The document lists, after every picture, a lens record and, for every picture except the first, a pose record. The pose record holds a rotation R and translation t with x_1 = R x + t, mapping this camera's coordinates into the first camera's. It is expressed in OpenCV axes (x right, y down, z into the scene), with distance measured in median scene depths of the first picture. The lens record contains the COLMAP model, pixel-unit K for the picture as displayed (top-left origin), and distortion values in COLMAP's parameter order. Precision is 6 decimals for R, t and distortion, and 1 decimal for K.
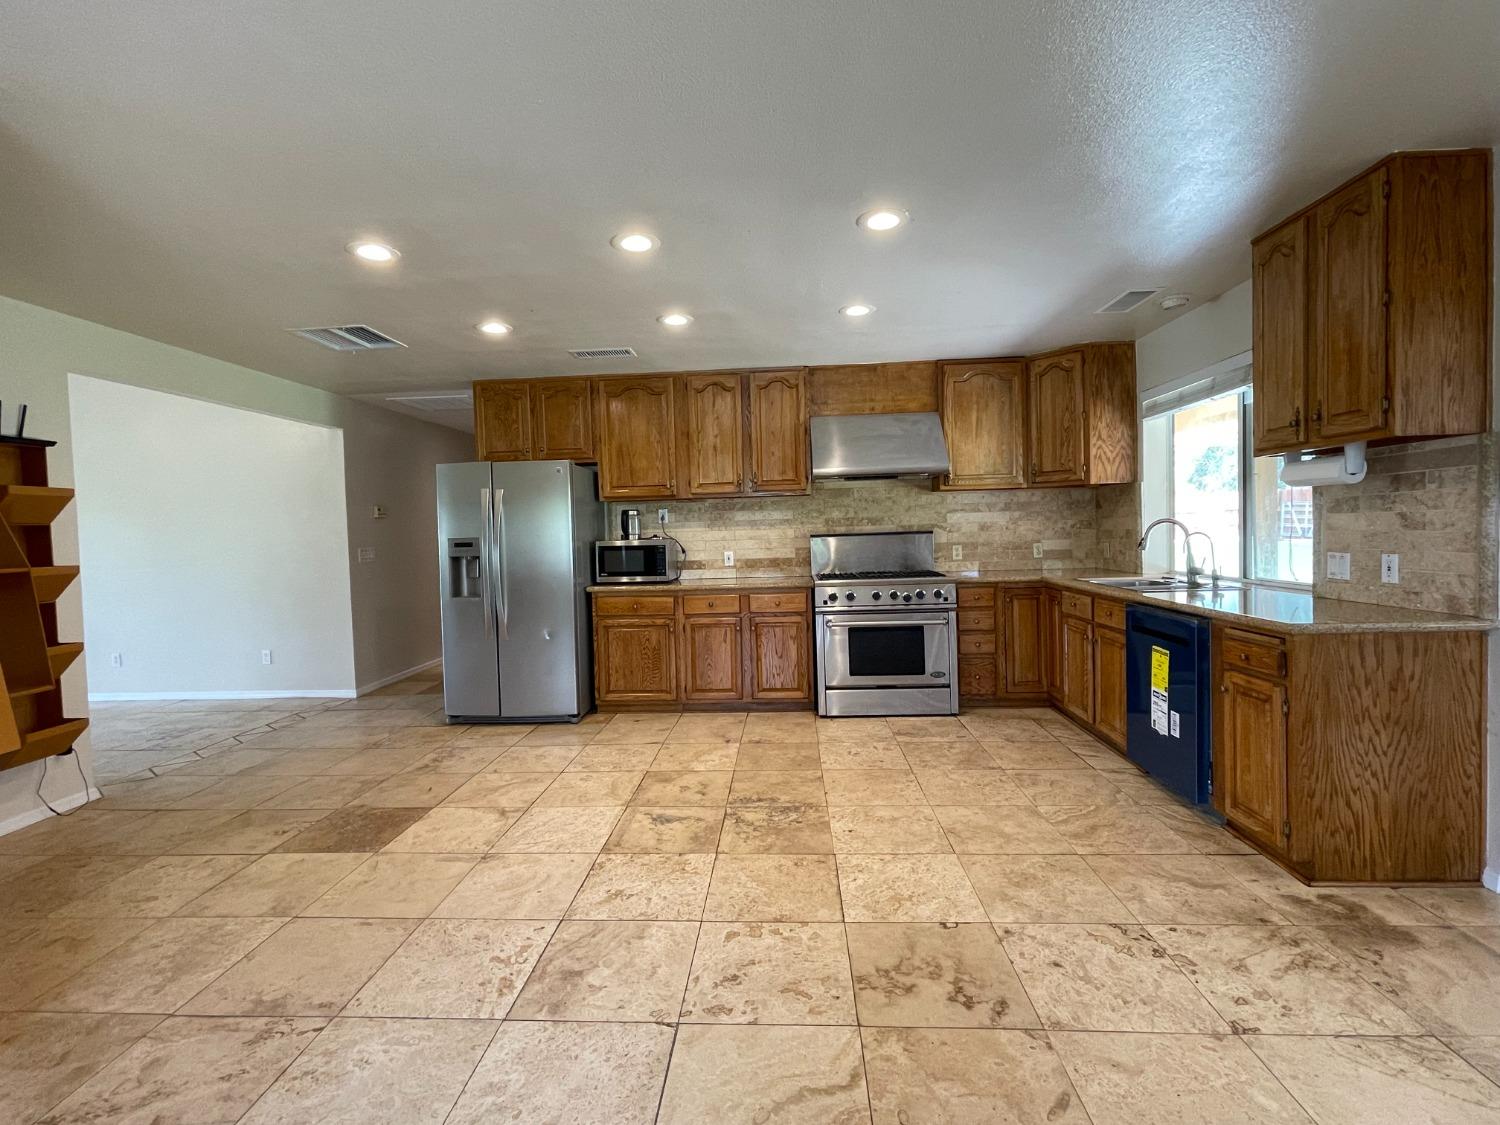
lens RADIAL K [[683.7, 0, 750.0], [0, 683.7, 562.5], [0, 0, 1]] dist [-0.009735, 0.000628]
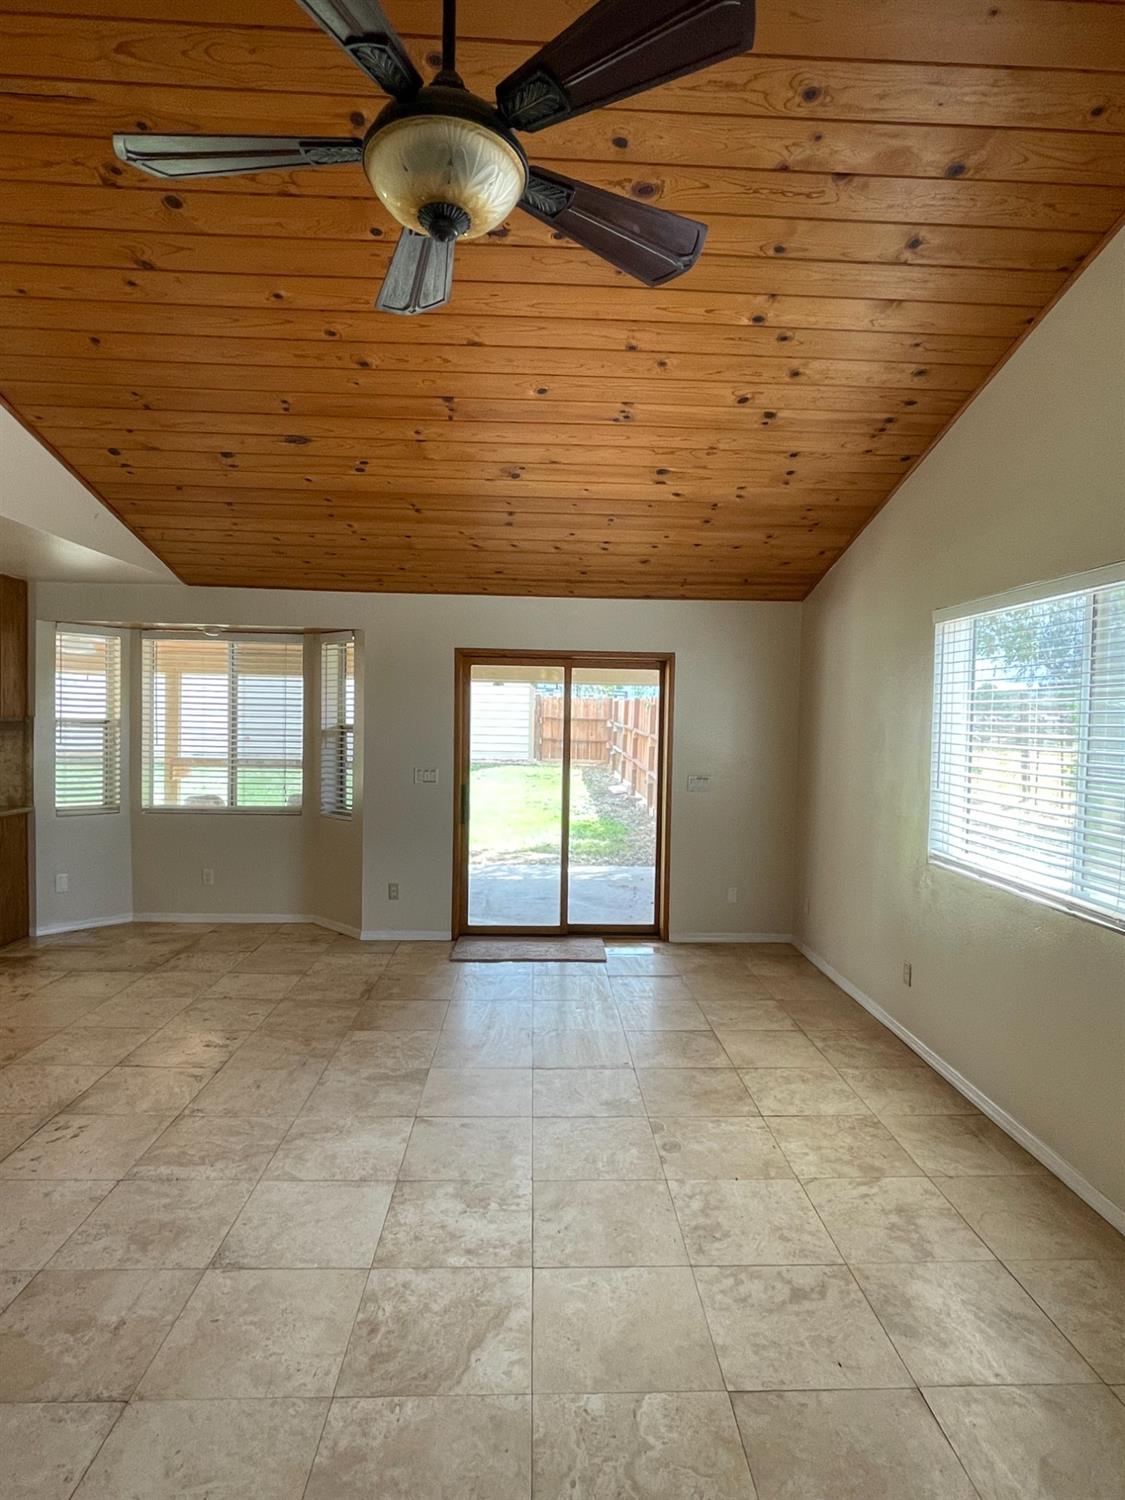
lens RADIAL K [[849.5, 0, 562.5], [0, 849.5, 750.0], [0, 0, 1]] dist [0.034285, -0.000286]
pose [[-0.096230, -0.007018, 0.995334, -1.645214], [0.025920, 0.999618, 0.009554, -0.069632], [-0.995022, 0.026718, -0.096012, -0.362893]]
